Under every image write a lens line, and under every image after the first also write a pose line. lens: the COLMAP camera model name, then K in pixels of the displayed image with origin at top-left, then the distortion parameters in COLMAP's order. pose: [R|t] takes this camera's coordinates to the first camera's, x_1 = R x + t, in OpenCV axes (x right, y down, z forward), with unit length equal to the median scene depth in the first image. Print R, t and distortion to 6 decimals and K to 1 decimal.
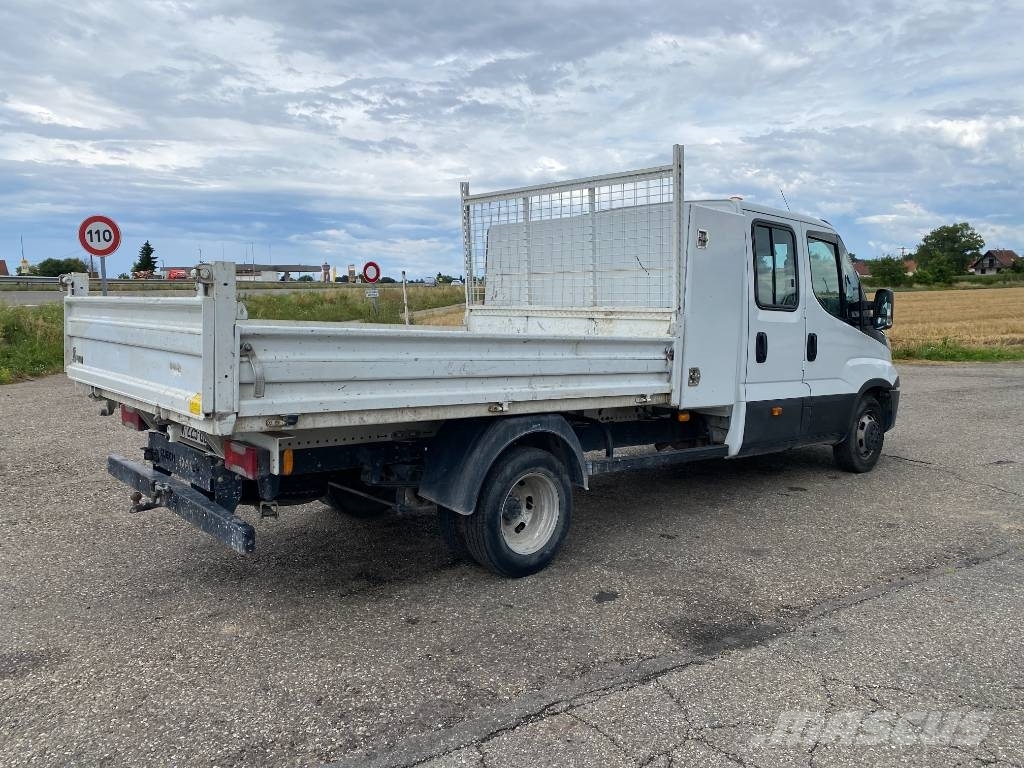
lens RADIAL K [[760.5, 0, 510.4], [0, 760.5, 370.7], [0, 0, 1]] dist [0.068685, -0.087679]
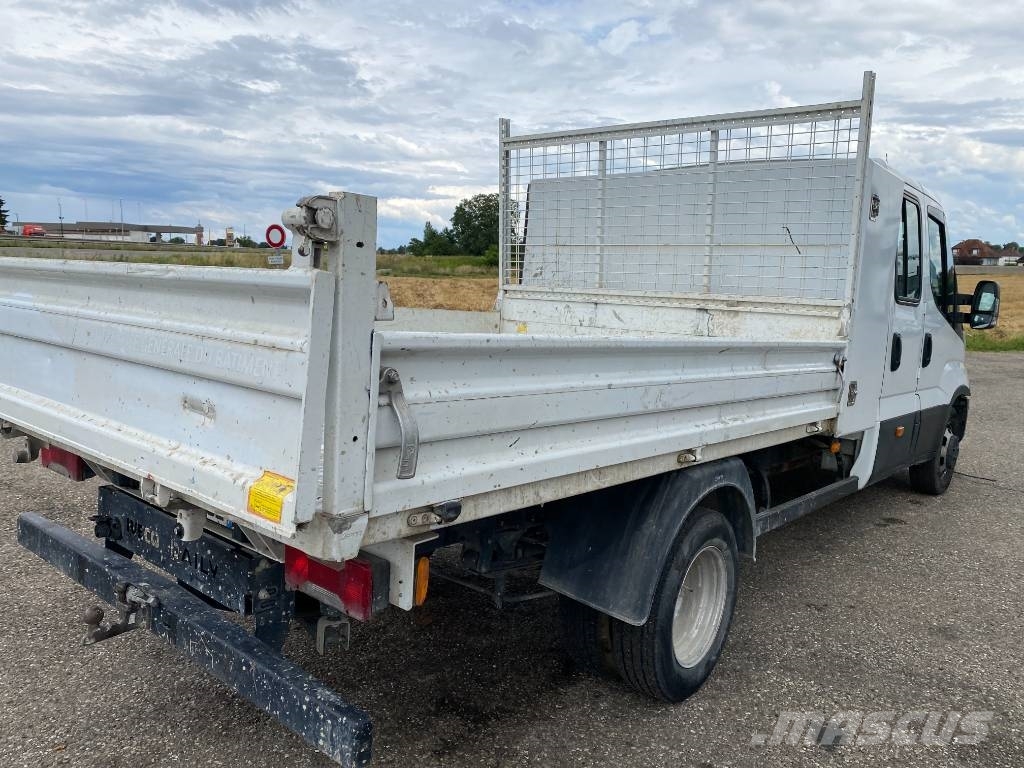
lens RADIAL K [[764.9, 0, 497.2], [0, 764.9, 382.4], [0, 0, 1]] dist [0.059858, -0.084002]
pose [[0.990512, 0.015584, 0.136542, -0.239790], [-0.022174, 0.998654, 0.046880, -0.035832], [-0.135628, -0.049463, 0.989524, 0.356017]]
